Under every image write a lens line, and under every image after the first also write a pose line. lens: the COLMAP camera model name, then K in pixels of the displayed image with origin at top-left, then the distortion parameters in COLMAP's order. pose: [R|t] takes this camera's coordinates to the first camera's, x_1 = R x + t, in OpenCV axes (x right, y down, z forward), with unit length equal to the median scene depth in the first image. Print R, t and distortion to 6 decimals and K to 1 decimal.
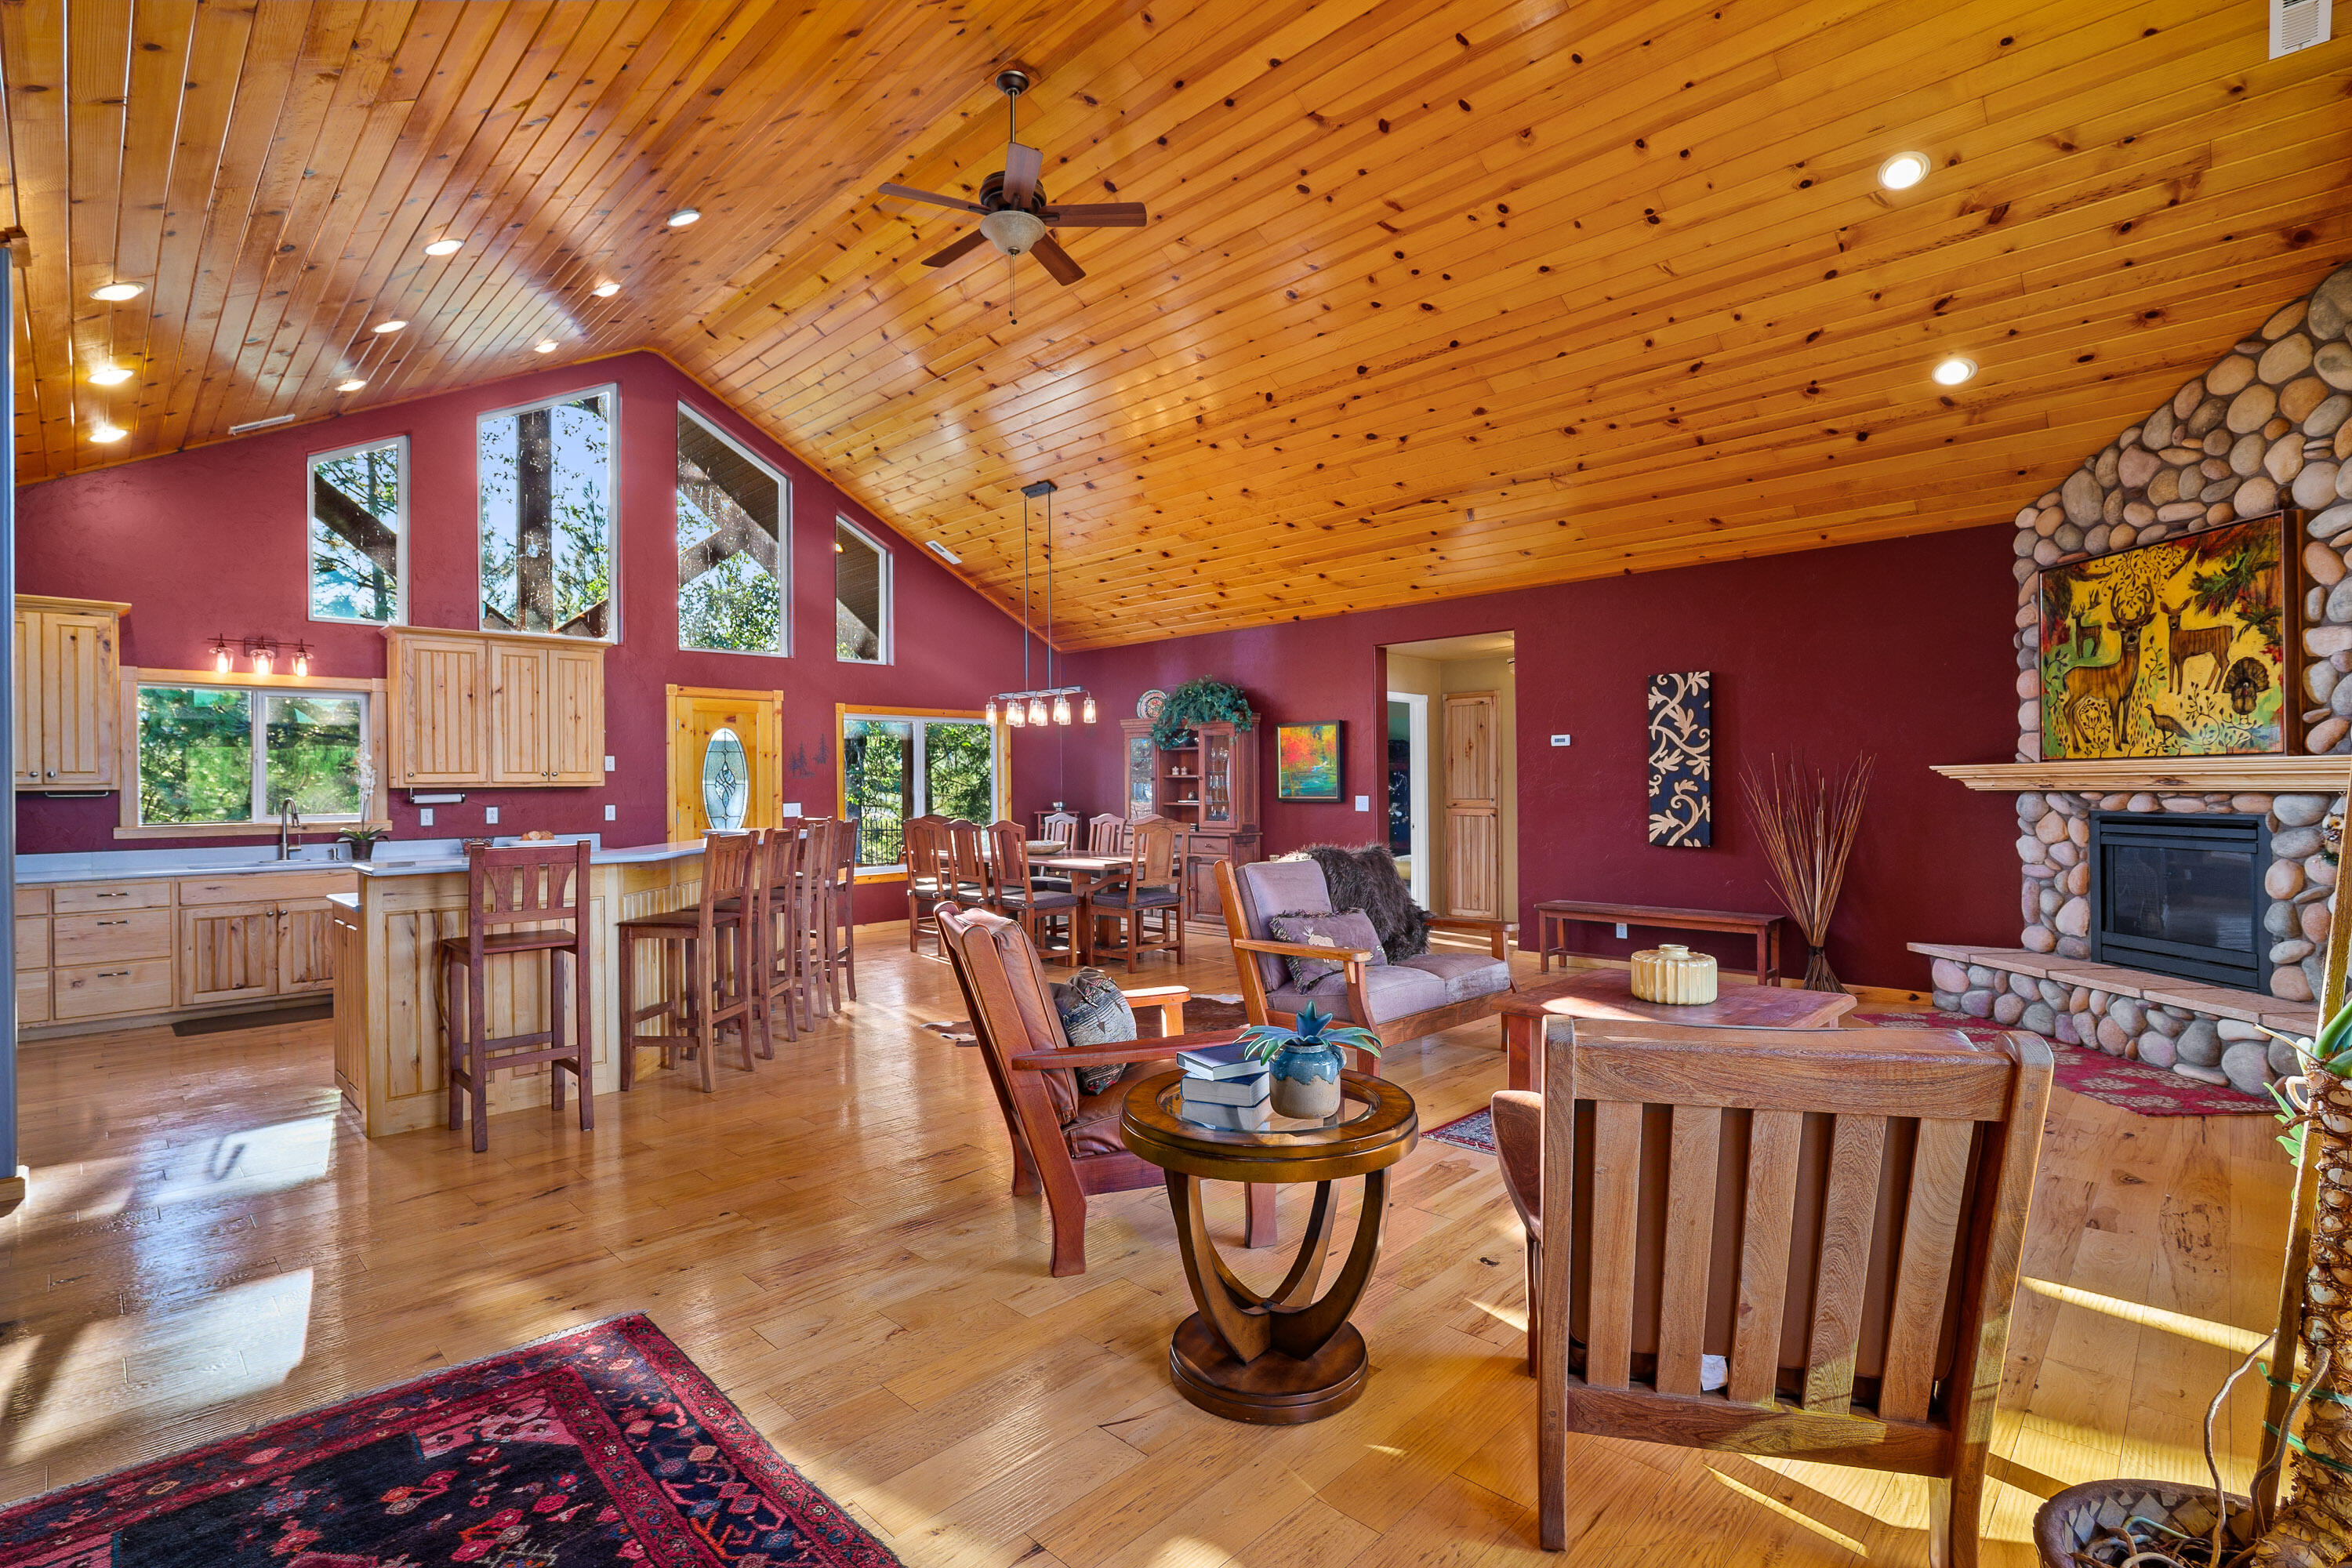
lens RADIAL K [[1098.0, 0, 1174.2], [0, 1098.0, 784.1], [0, 0, 1]] dist [-0.000376, 0.000064]
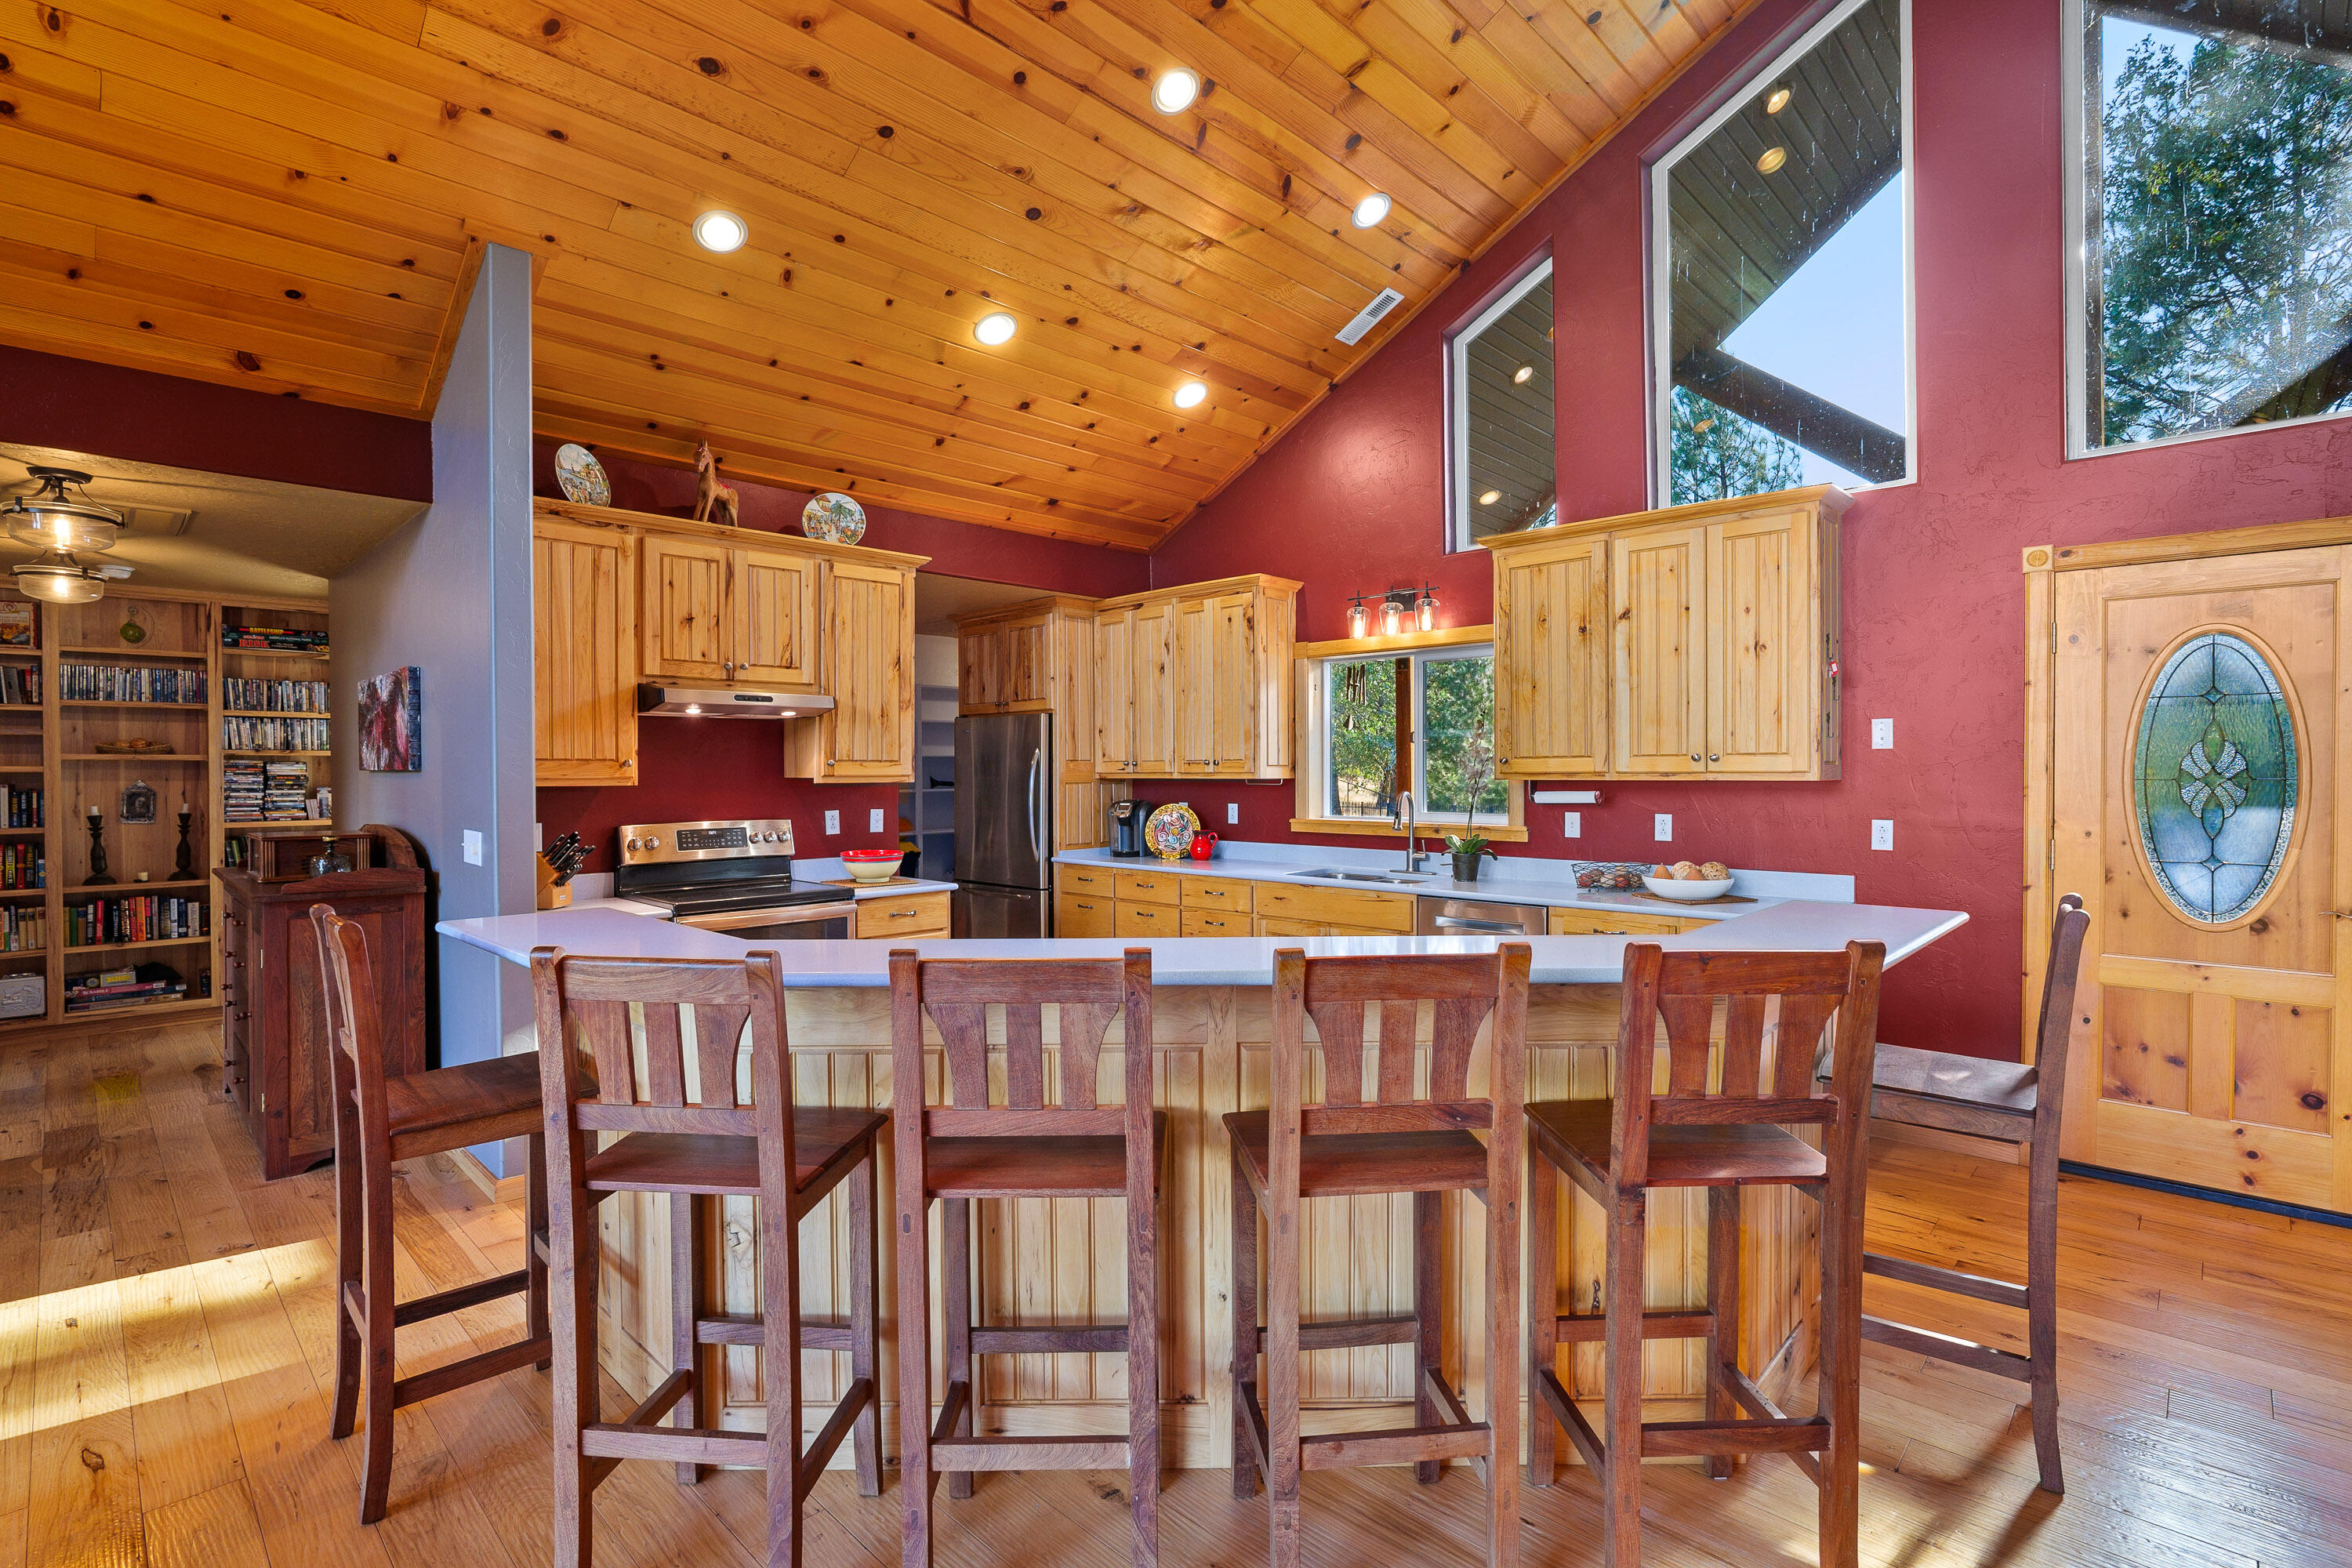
lens RADIAL K [[1098.0, 0, 1174.3], [0, 1098.0, 782.9], [0, 0, 1]] dist [-0.000376, 0.000064]
pose [[0.006244, 0.009678, -0.999934, -0.028014], [-0.006200, 0.999934, 0.009640, 0.000567], [0.999961, 0.006139, 0.006304, 0.757629]]
